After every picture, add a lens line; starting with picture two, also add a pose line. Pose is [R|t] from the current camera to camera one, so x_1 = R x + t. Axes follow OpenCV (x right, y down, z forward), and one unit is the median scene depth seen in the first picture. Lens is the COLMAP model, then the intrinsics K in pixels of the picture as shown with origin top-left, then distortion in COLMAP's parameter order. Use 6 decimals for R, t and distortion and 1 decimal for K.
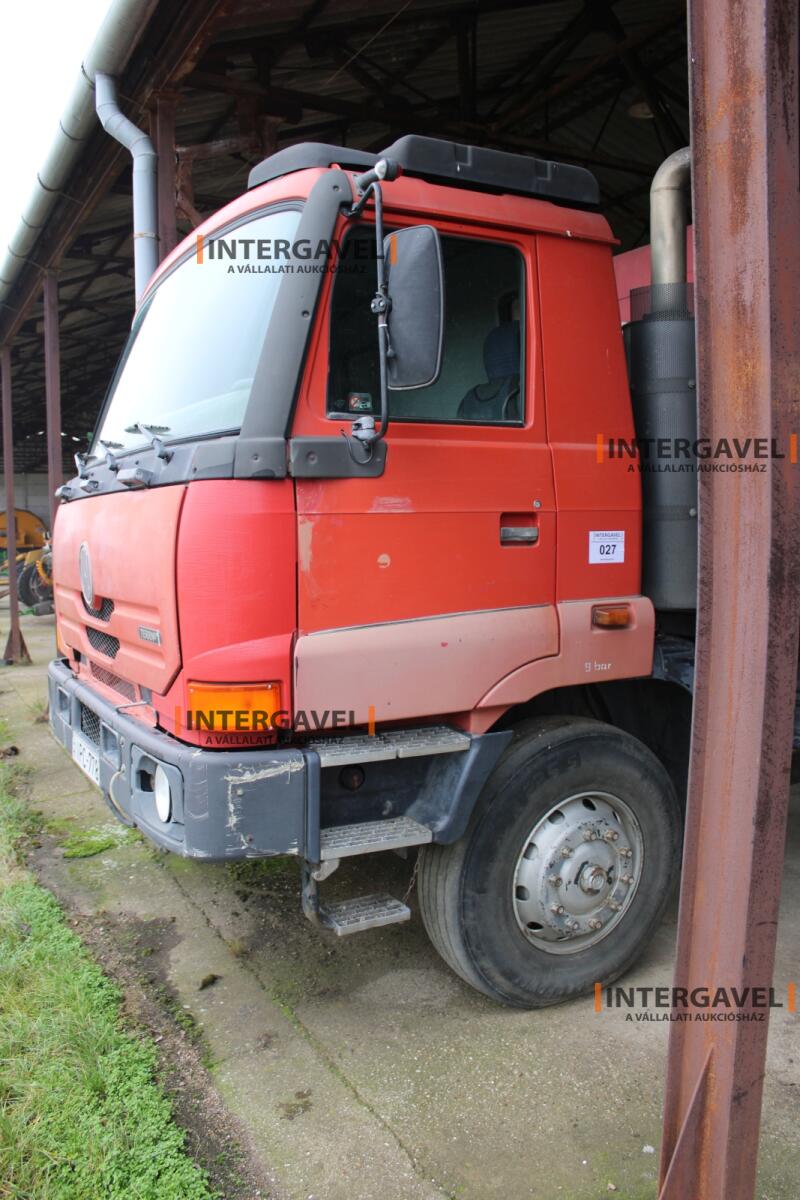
lens RADIAL K [[1007.8, 0, 399.6], [0, 1007.8, 601.7], [0, 0, 1]] dist [-0.150543, 0.123678]
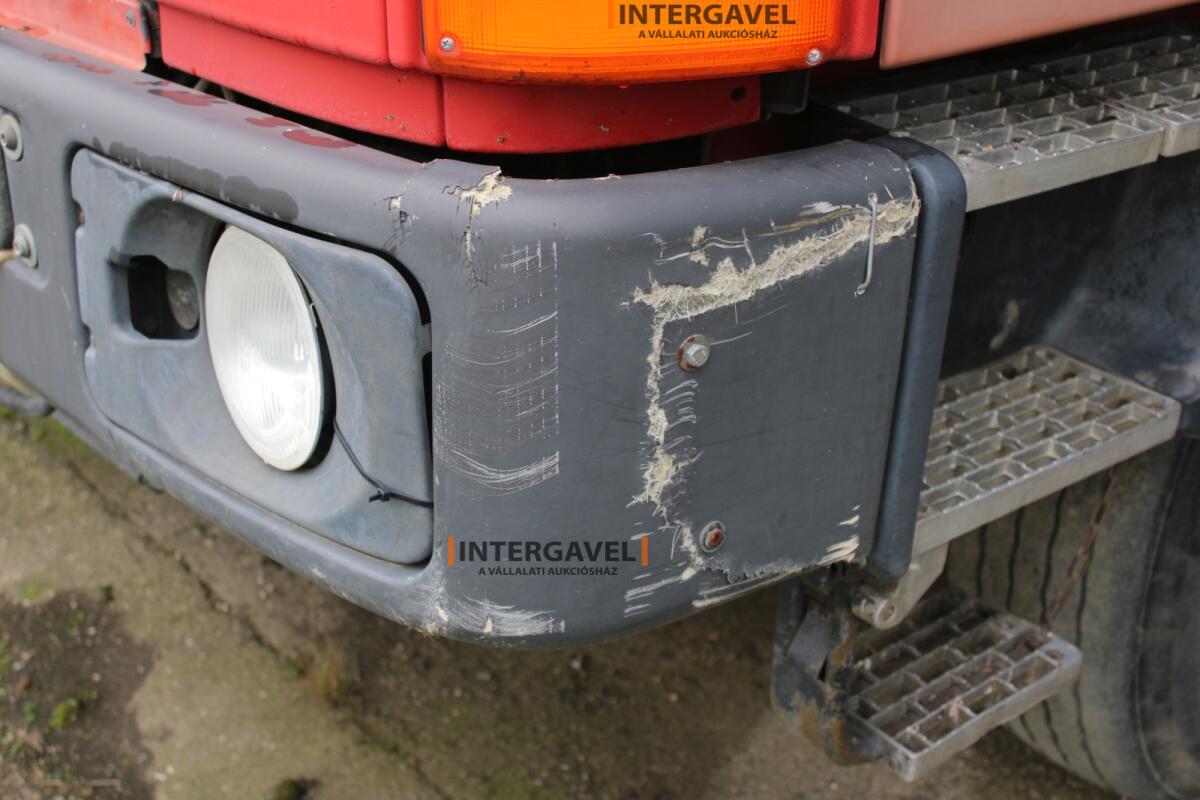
lens RADIAL K [[1635.9, 0, 599.8], [0, 1635.9, 400.5], [0, 0, 1]] dist [-0.050382, 0.000000]
pose [[0.979914, -0.069030, 0.187093, -0.217722], [0.003503, 0.943993, 0.329947, 0.069797], [-0.199391, -0.322664, 0.925273, 0.577986]]
